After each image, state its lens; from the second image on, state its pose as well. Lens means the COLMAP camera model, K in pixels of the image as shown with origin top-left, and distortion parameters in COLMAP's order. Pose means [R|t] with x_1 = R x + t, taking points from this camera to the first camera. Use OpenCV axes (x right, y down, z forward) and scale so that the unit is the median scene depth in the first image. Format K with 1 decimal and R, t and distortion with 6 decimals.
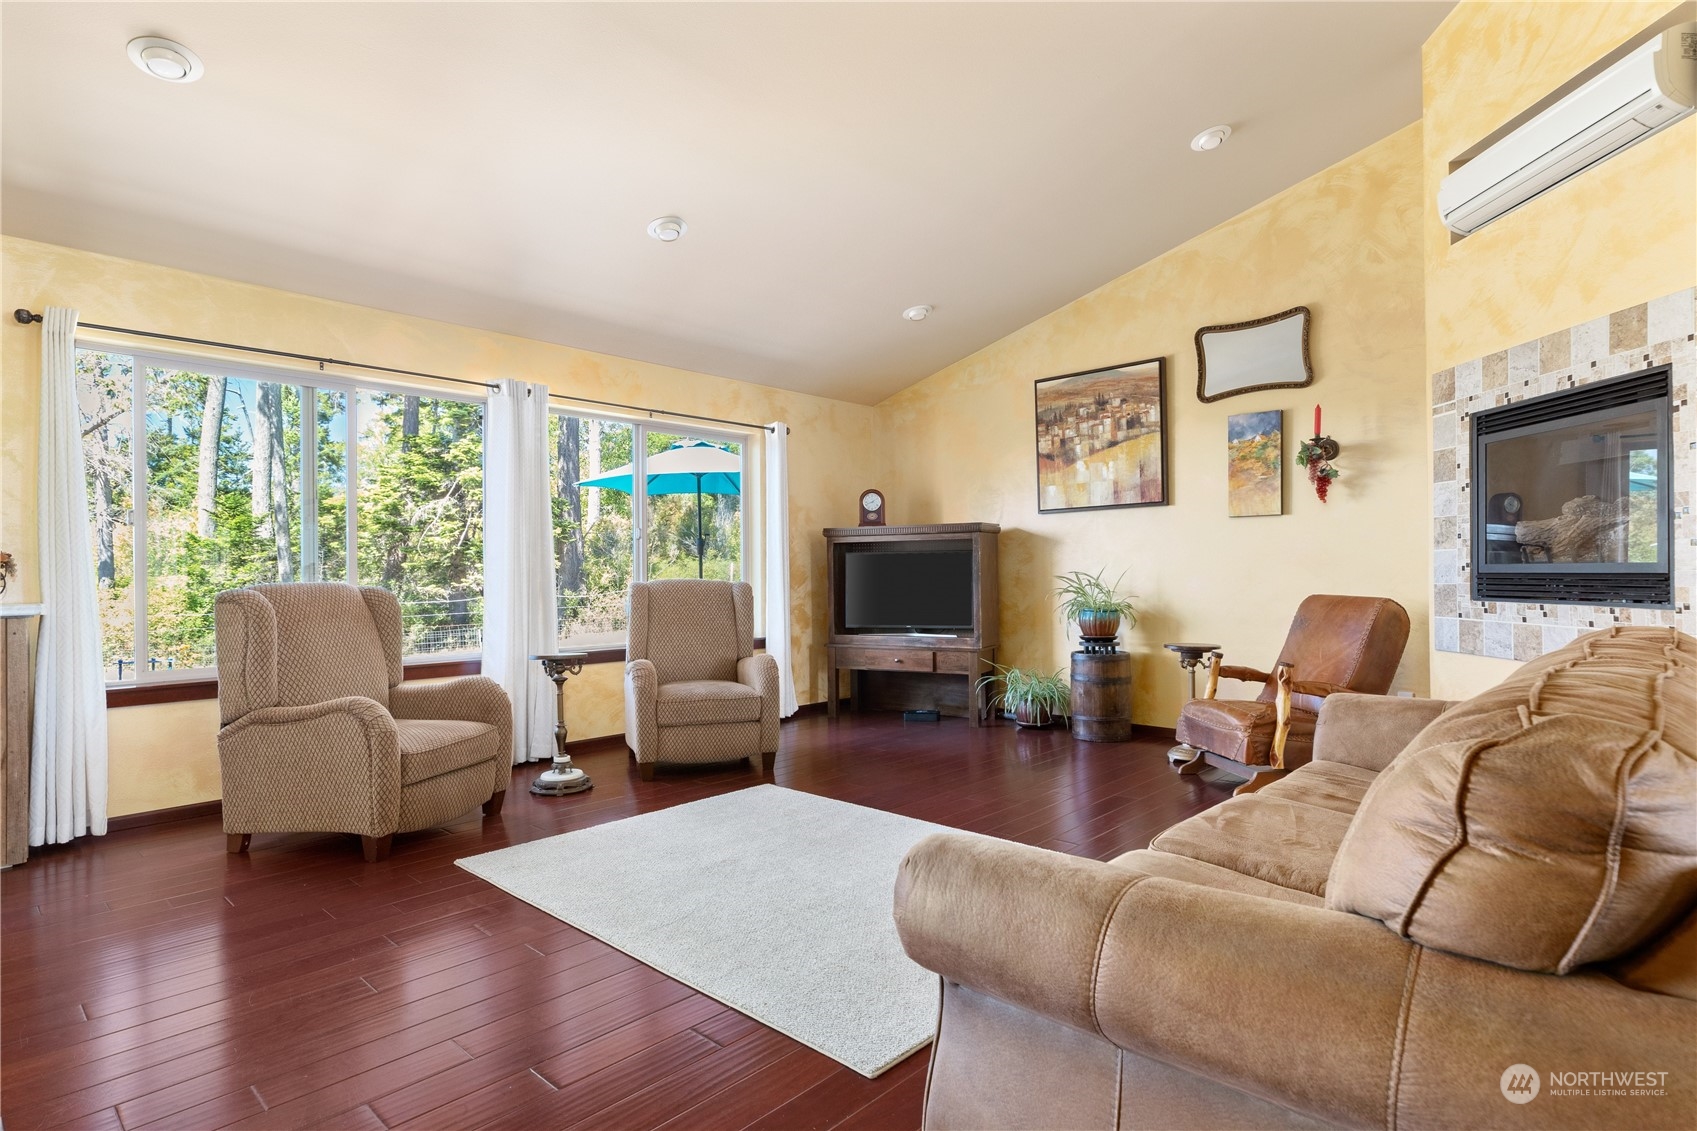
lens RADIAL K [[895.8, 0, 848.5], [0, 895.8, 565.5], [0, 0, 1]] dist [-0.016162, -0.000001]
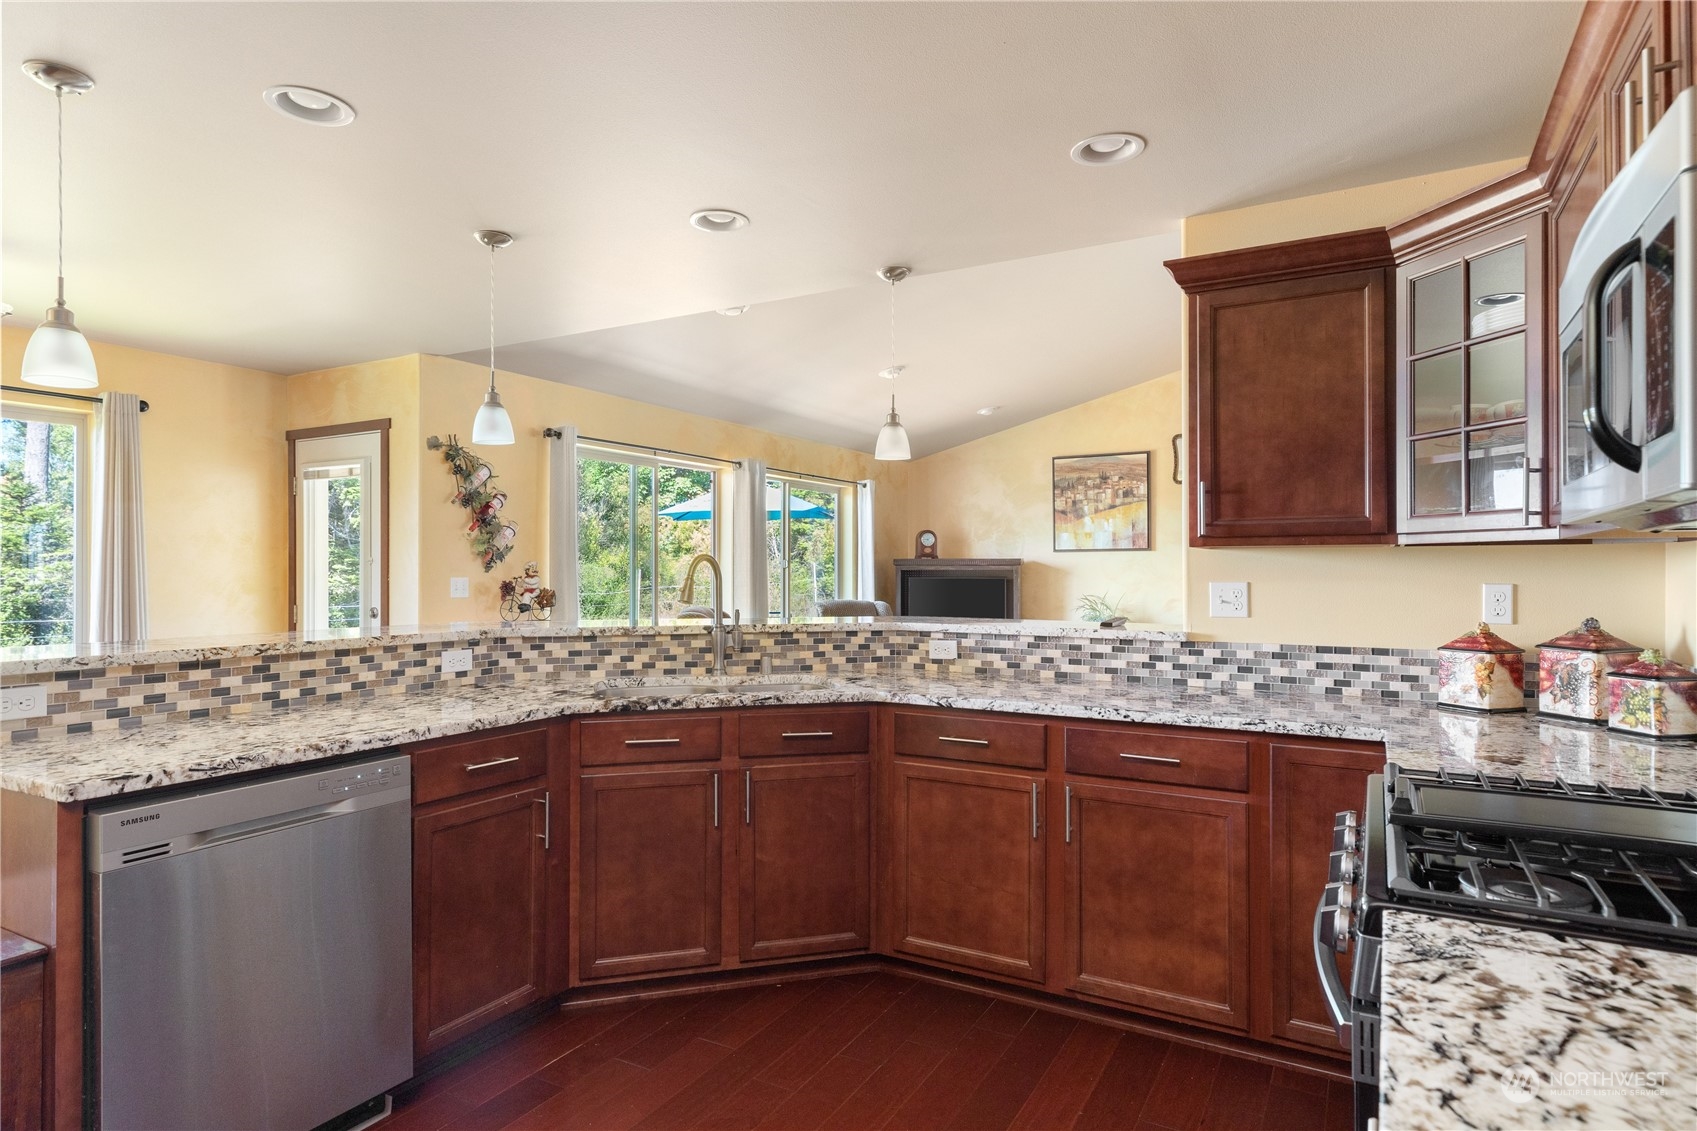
lens RADIAL K [[946.8, 0, 848.5], [0, 946.8, 565.5], [0, 0, 1]] dist [-0.000522, 0.000097]
pose [[0.973037, 0.010029, 0.230430, -0.449080], [-0.011043, 0.999934, 0.003111, -0.038535], [-0.230384, -0.005572, 0.973084, -0.376990]]
